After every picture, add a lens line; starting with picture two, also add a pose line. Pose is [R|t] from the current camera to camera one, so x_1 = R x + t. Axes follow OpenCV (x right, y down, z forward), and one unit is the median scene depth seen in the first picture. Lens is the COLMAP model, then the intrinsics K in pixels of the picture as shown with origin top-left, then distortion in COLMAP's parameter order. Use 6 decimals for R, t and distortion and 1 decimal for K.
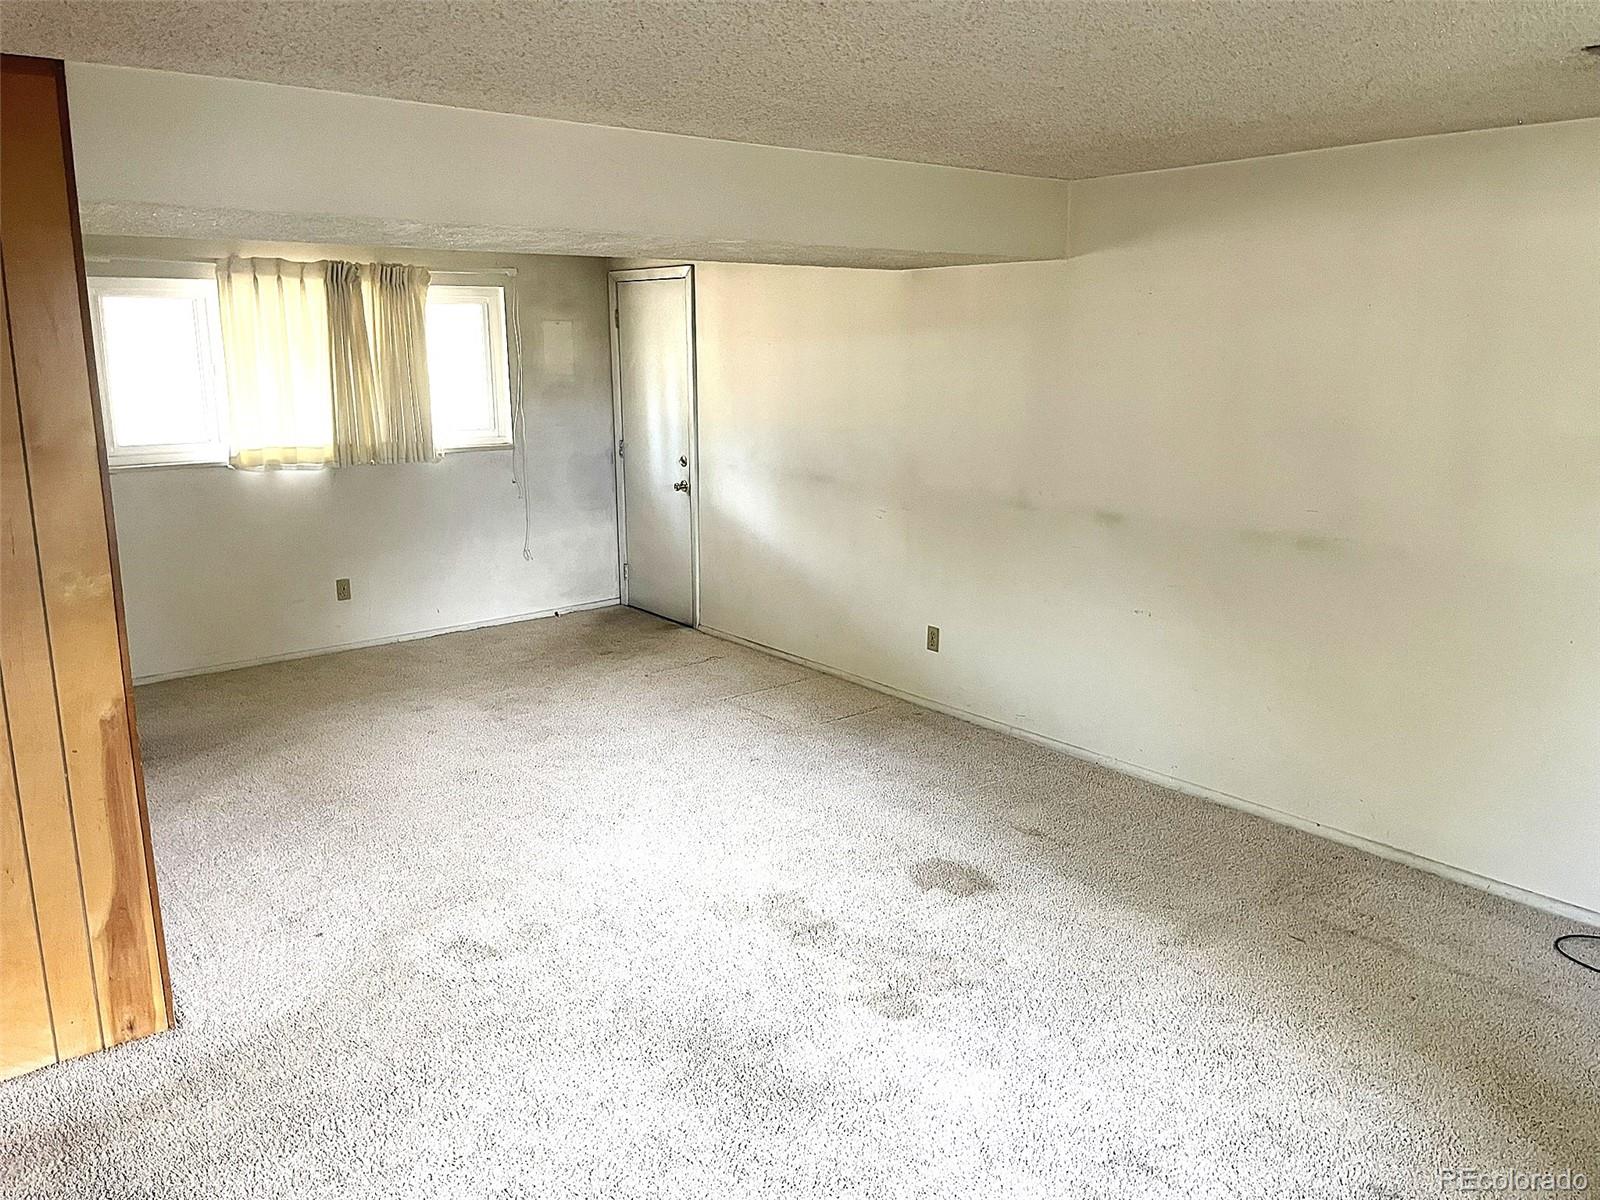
lens RADIAL K [[1209.6, 0, 802.5], [0, 1209.6, 591.3], [0, 0, 1]] dist [0.060875, -0.075601]
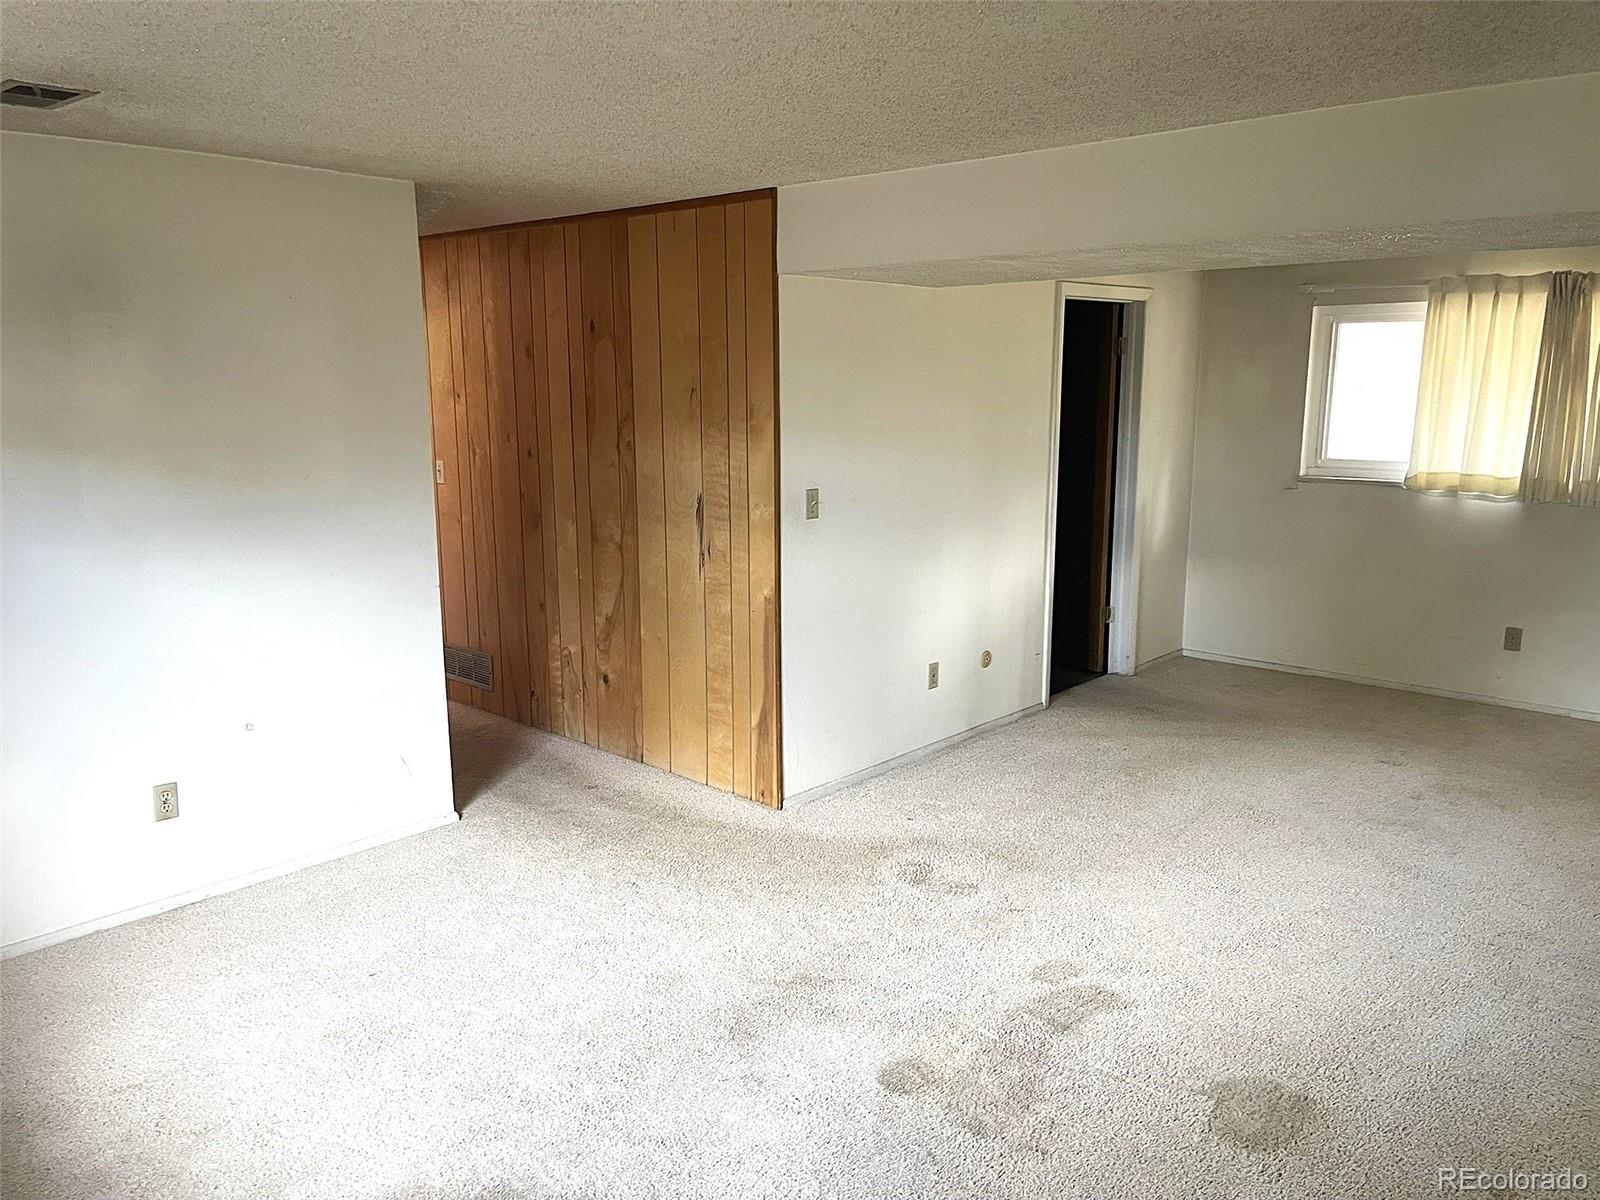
lens RADIAL K [[1209.6, 0, 801.8], [0, 1209.6, 607.5], [0, 0, 1]] dist [0.060875, -0.075601]
pose [[0.140352, 0.199950, -0.969702, 0.456193], [-0.205527, 0.963946, 0.169016, -0.074185], [0.968535, 0.175578, 0.176387, 0.358501]]
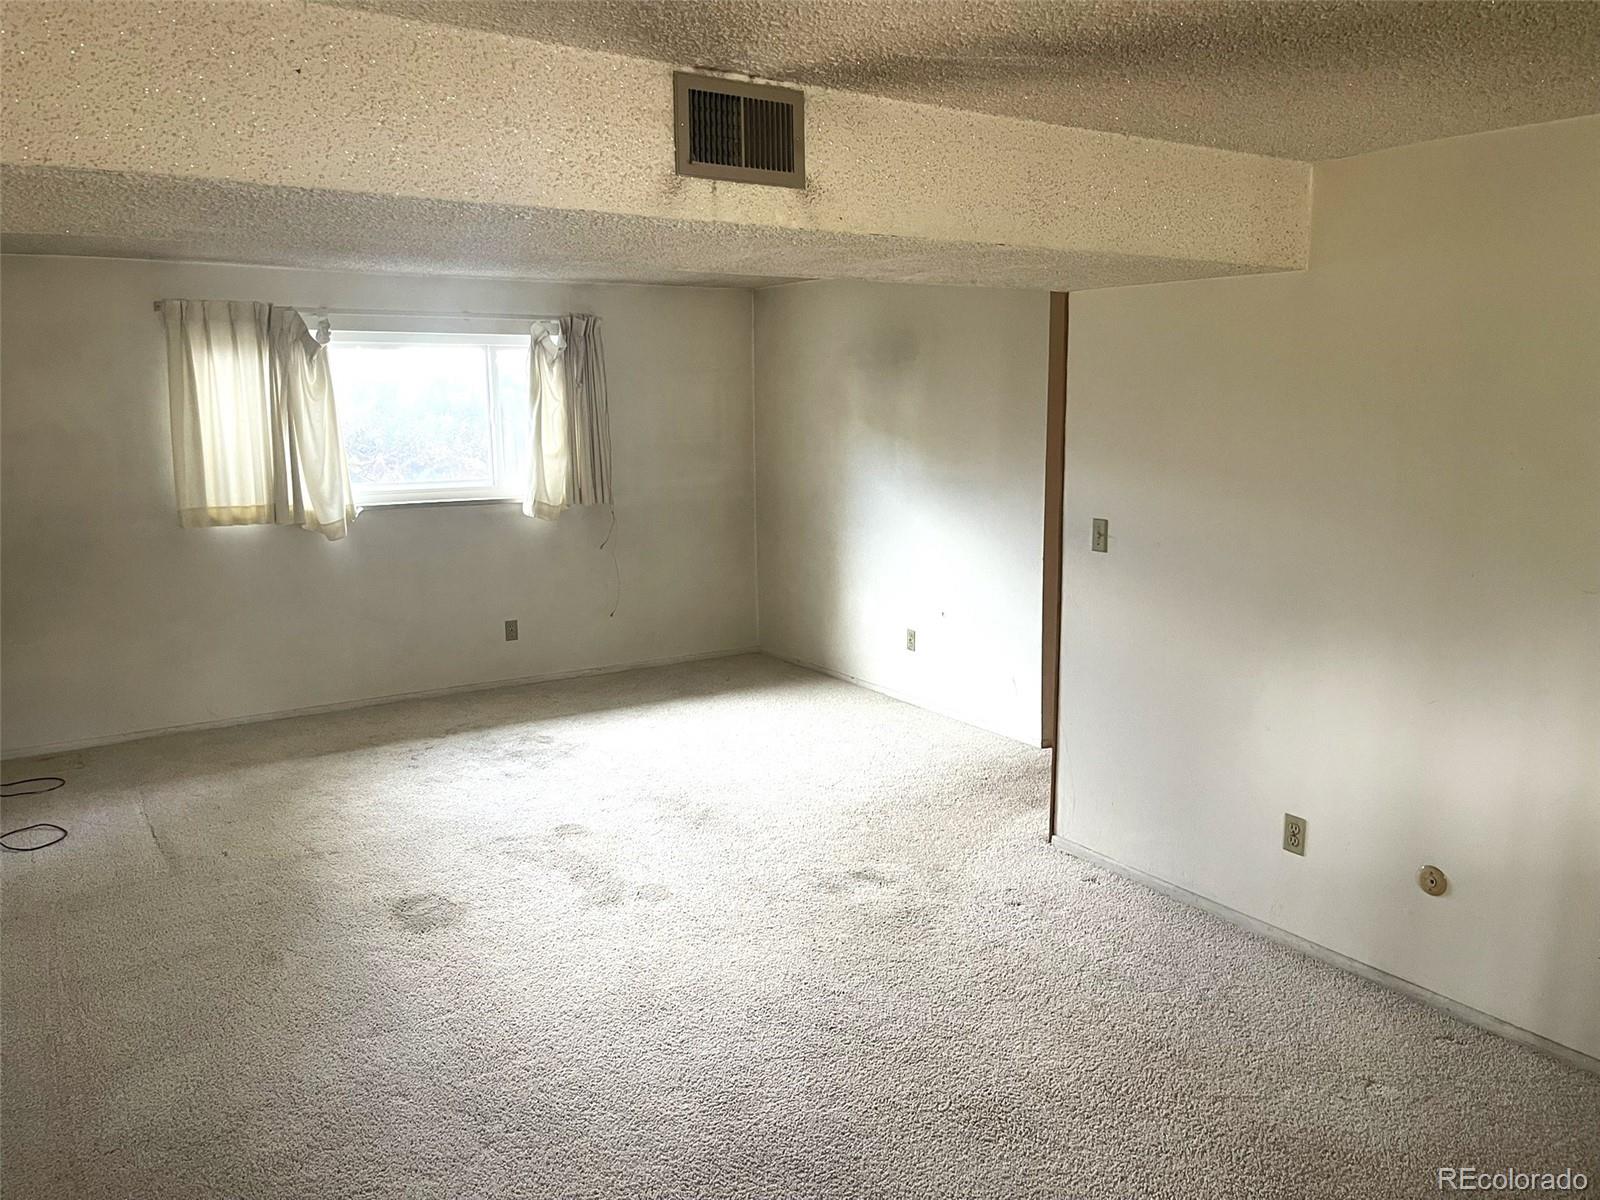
lens RADIAL K [[1209.6, 0, 800.4], [0, 1209.6, 596.3], [0, 0, 1]] dist [0.060875, -0.075601]
pose [[-0.992222, -0.001990, 0.124466, -0.204420], [0.043527, 0.931209, 0.361878, -0.234755], [-0.116623, 0.364480, -0.923879, 1.154655]]
